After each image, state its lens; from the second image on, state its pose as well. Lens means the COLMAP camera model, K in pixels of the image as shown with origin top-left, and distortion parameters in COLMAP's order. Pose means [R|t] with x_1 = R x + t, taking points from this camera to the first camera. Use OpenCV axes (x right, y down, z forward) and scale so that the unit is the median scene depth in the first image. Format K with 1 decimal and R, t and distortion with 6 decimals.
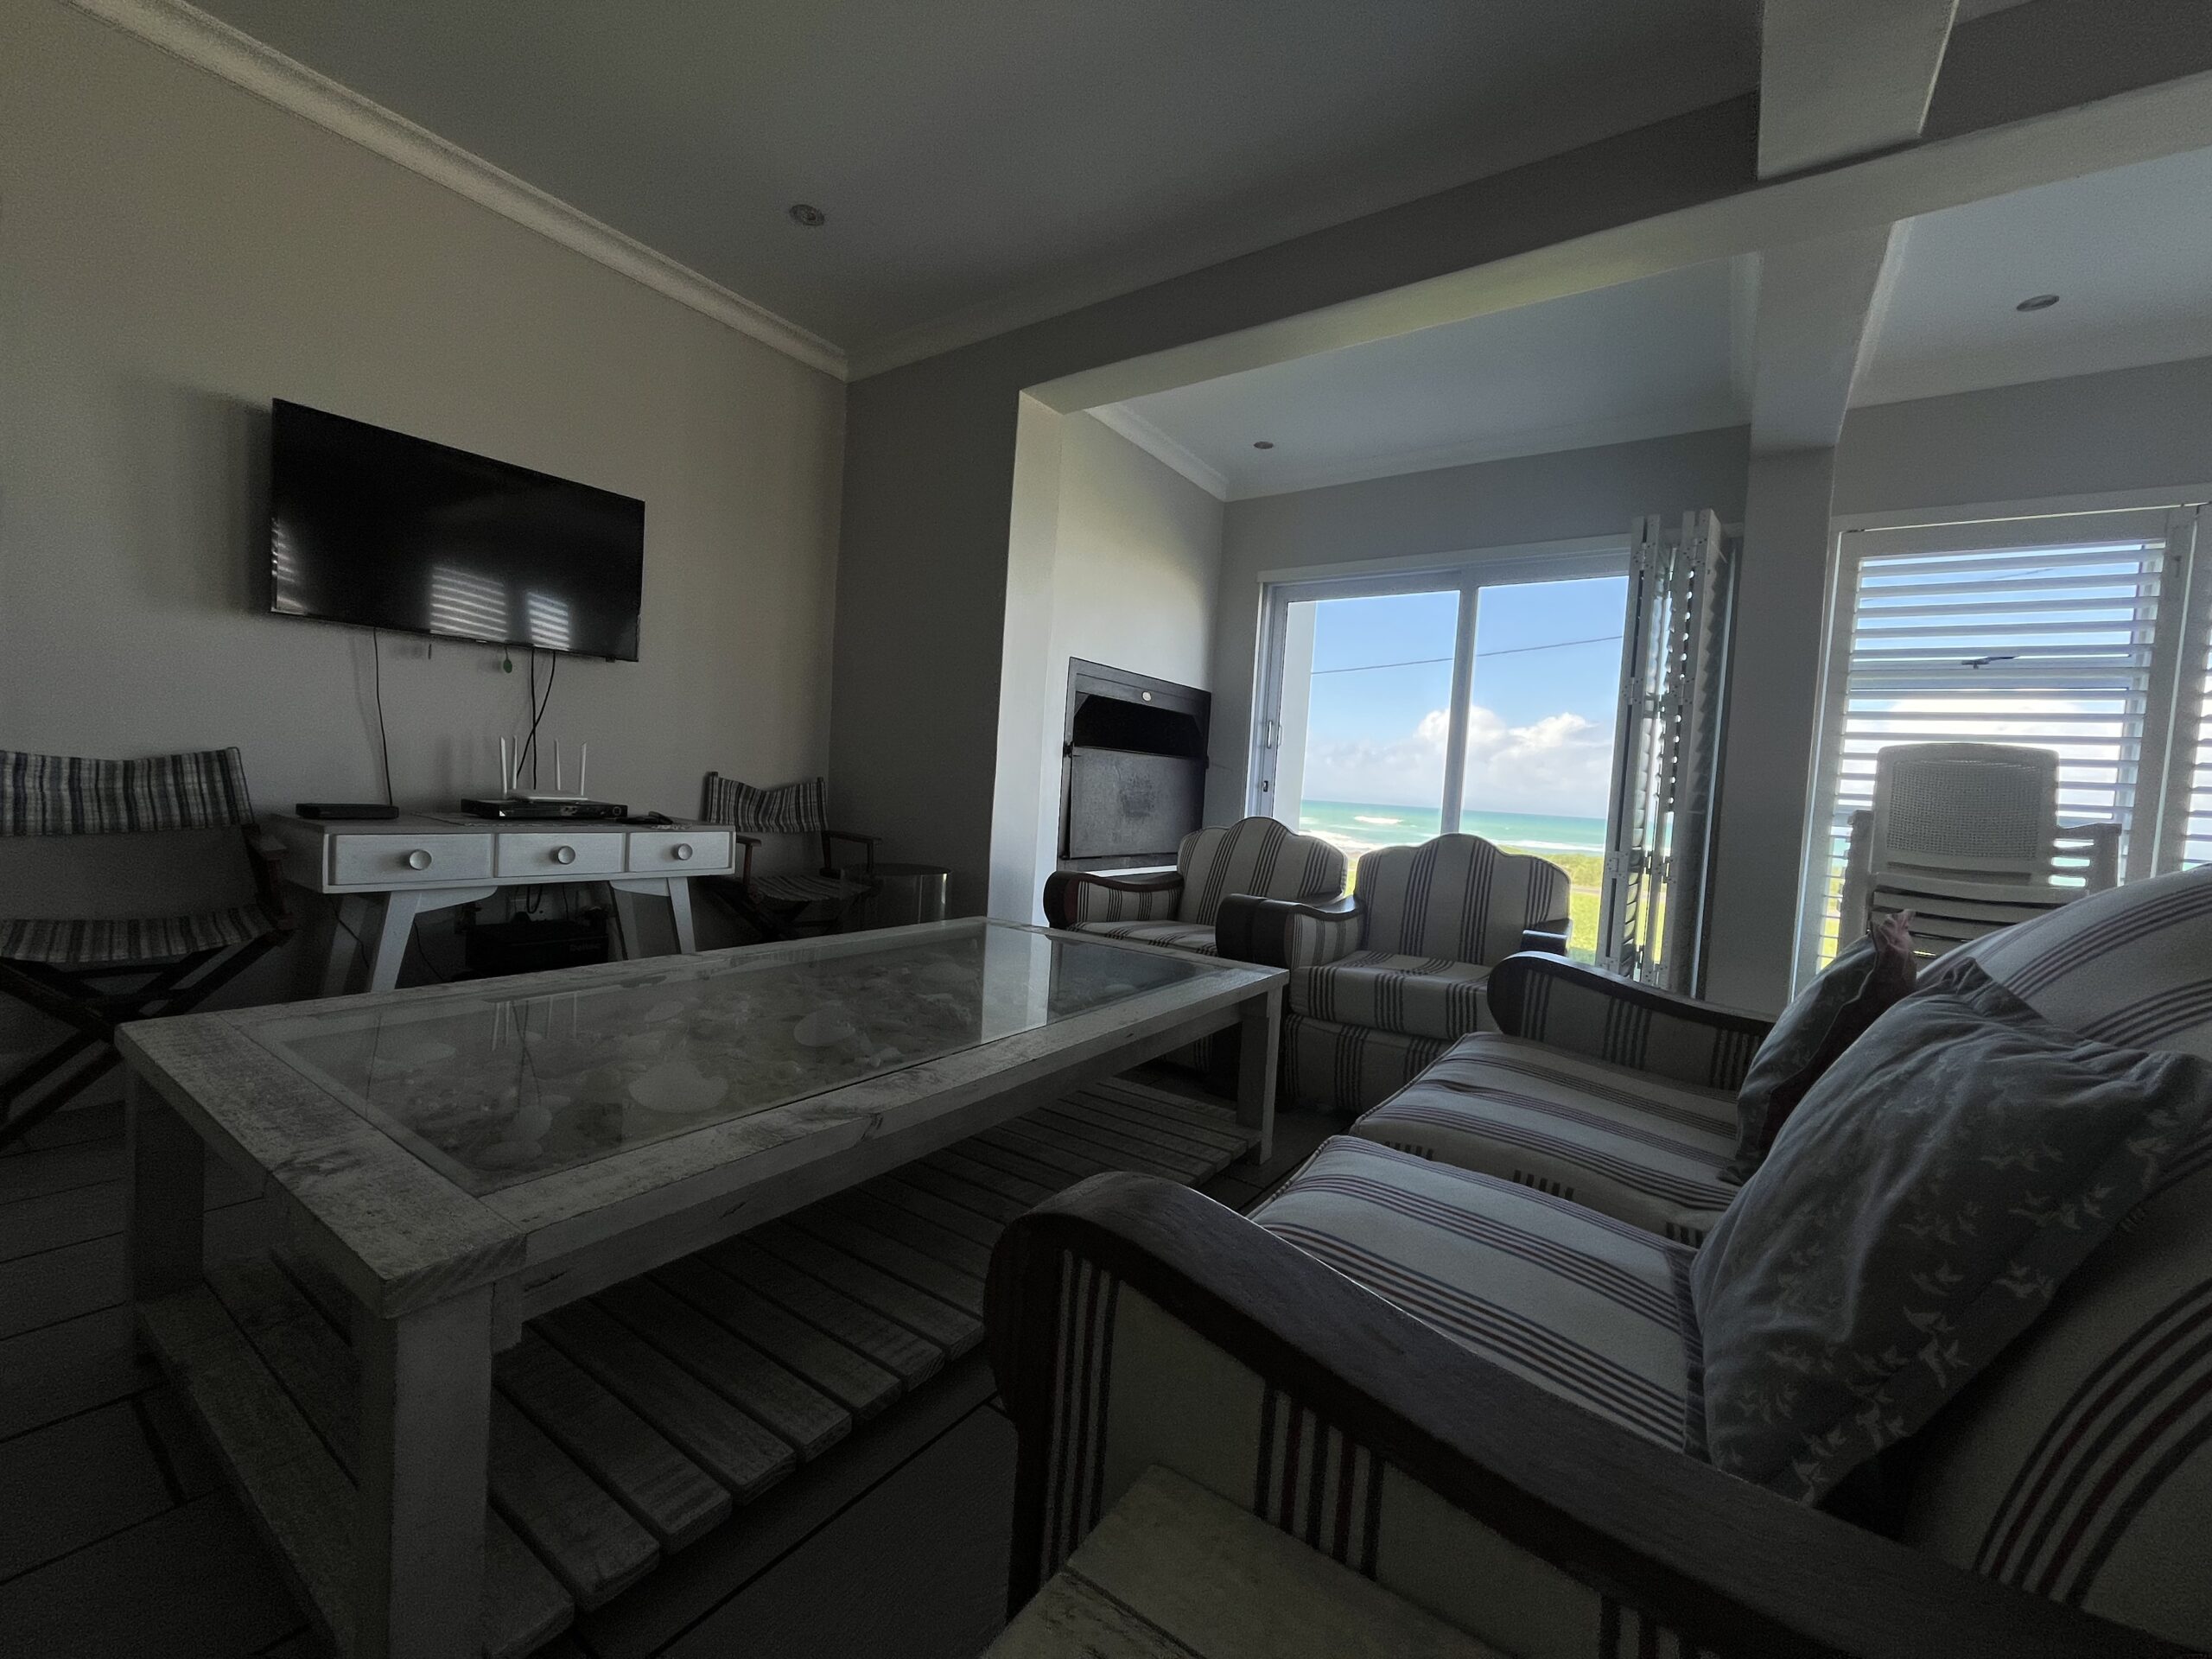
lens RADIAL K [[899.3, 0, 1095.2], [0, 899.3, 824.6], [0, 0, 1]] dist [-0.003028, 0.000408]
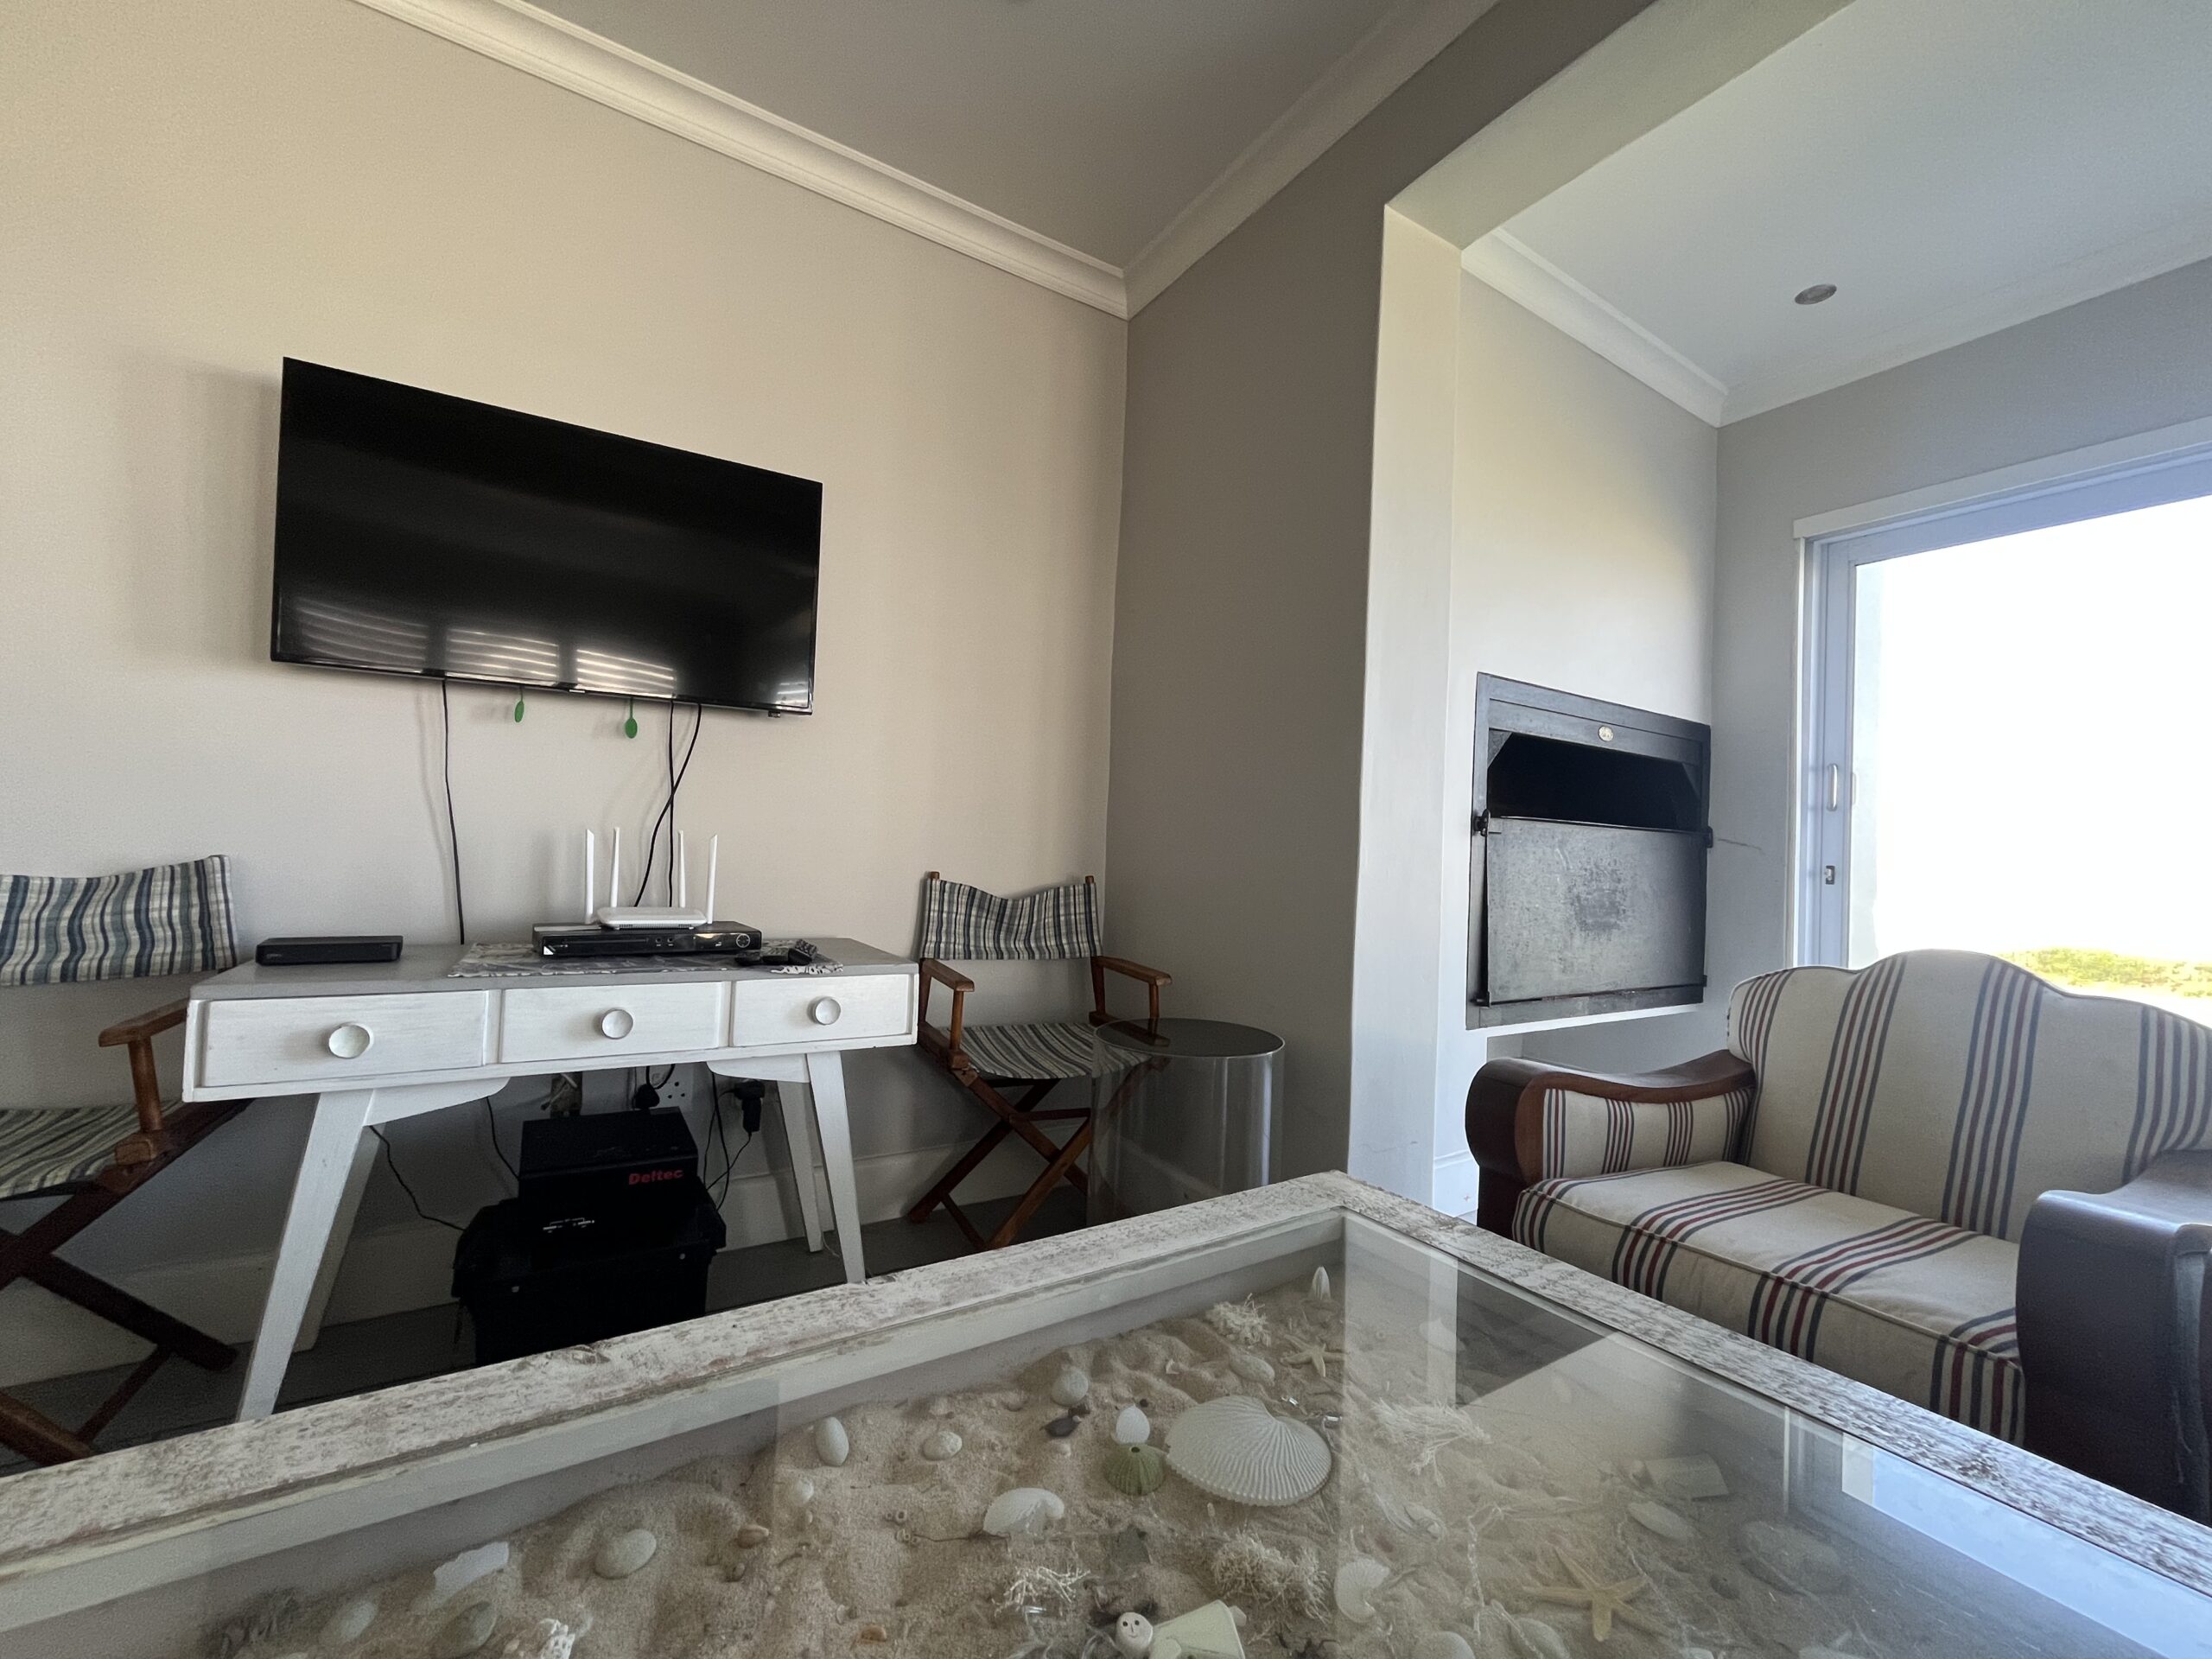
lens RADIAL K [[899.3, 0, 1104.9], [0, 899.3, 833.0], [0, 0, 1]] dist [-0.003028, 0.000408]
pose [[0.928623, -0.032485, -0.369600, -0.049663], [0.000798, 0.996332, -0.085565, -0.030074], [0.371024, 0.079163, 0.925243, 0.417546]]
